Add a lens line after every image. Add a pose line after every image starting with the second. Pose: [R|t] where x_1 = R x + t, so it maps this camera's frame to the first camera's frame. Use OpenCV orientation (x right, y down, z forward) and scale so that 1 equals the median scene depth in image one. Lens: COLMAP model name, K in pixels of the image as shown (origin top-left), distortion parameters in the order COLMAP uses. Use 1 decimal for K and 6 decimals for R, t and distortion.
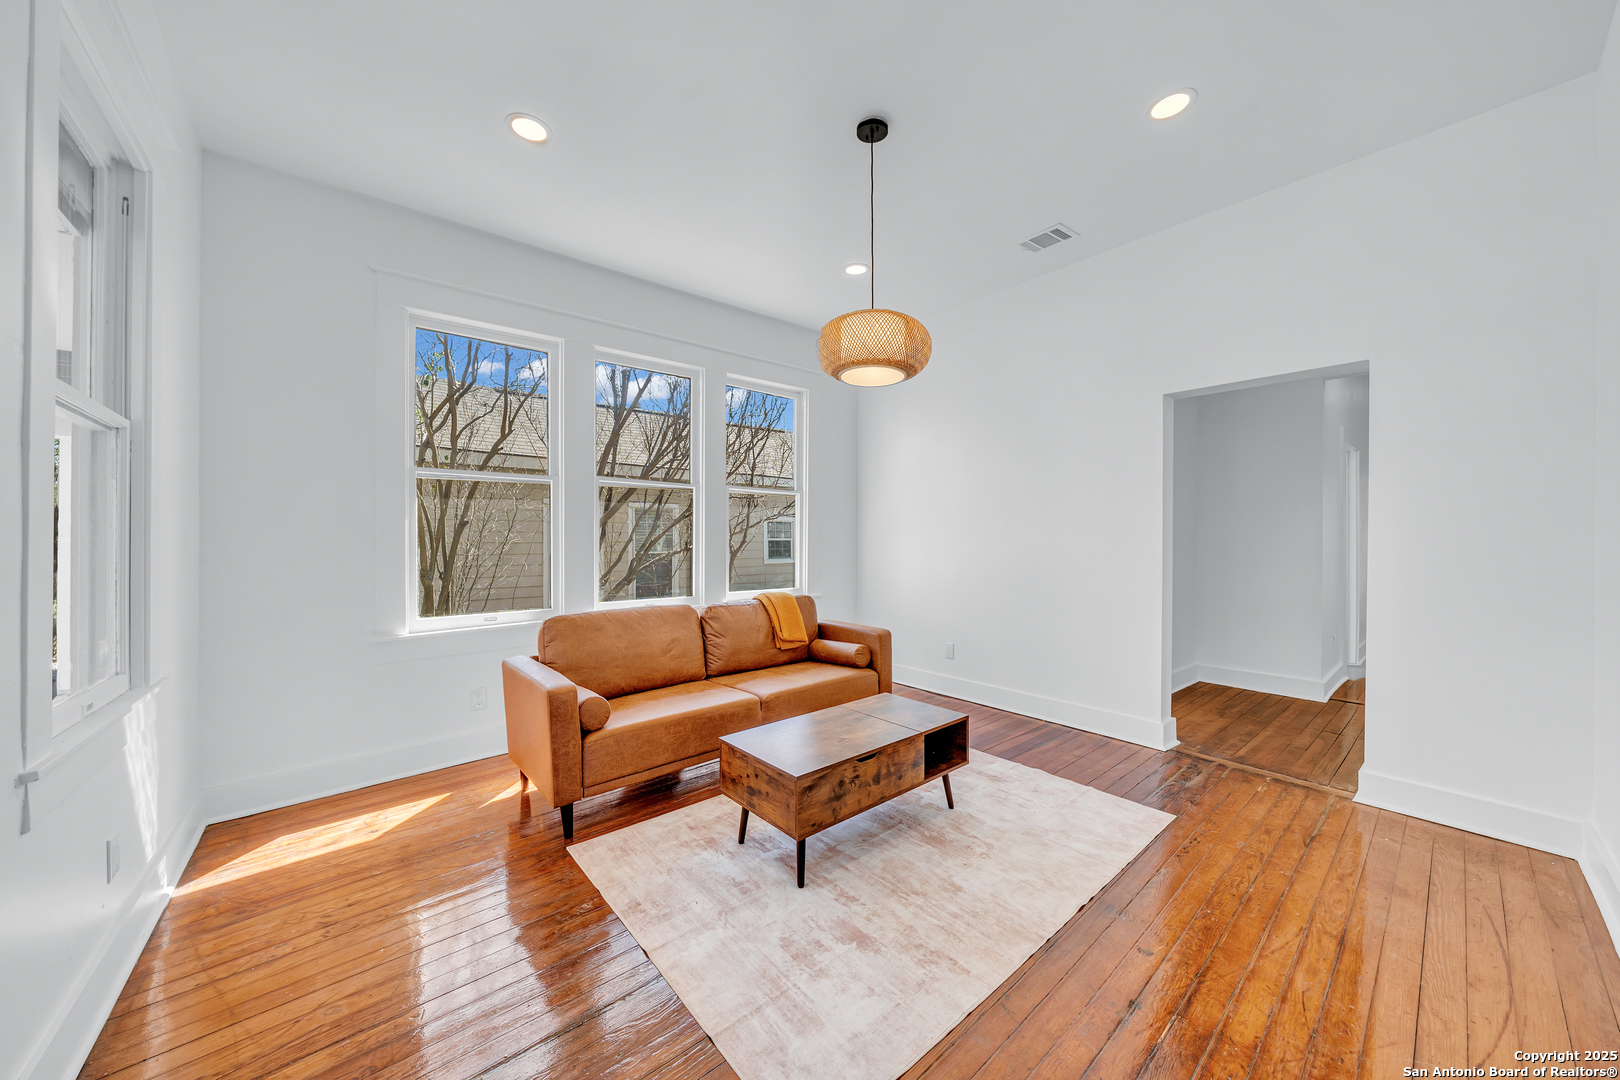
lens RADIAL K [[563.9, 0, 810.0], [0, 563.9, 540.0], [0, 0, 1]] dist [0.000213, 0.000024]
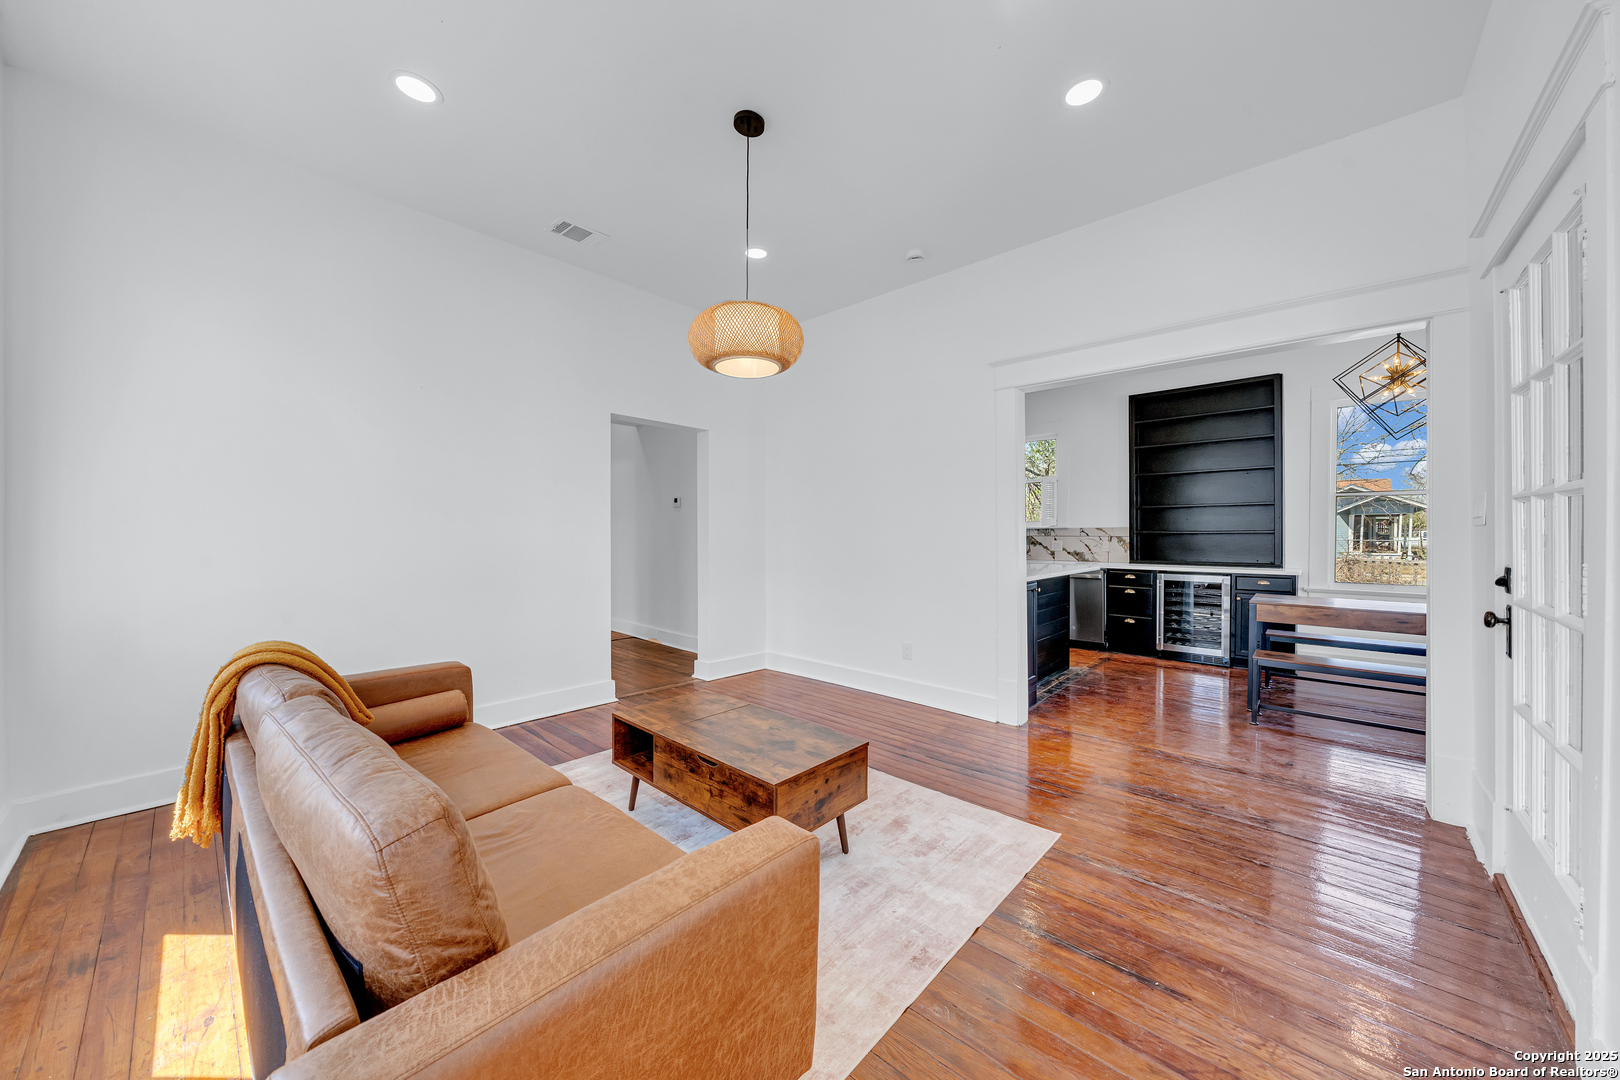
lens RADIAL K [[563.1, 0, 807.6], [0, 563.1, 529.2], [0, 0, 1]] dist [-0.000054, -0.000007]
pose [[-0.127354, 0.007411, 0.991830, -0.906383], [-0.004447, 0.999958, -0.008043, 0.005412], [-0.991847, -0.005435, -0.127316, 1.019745]]
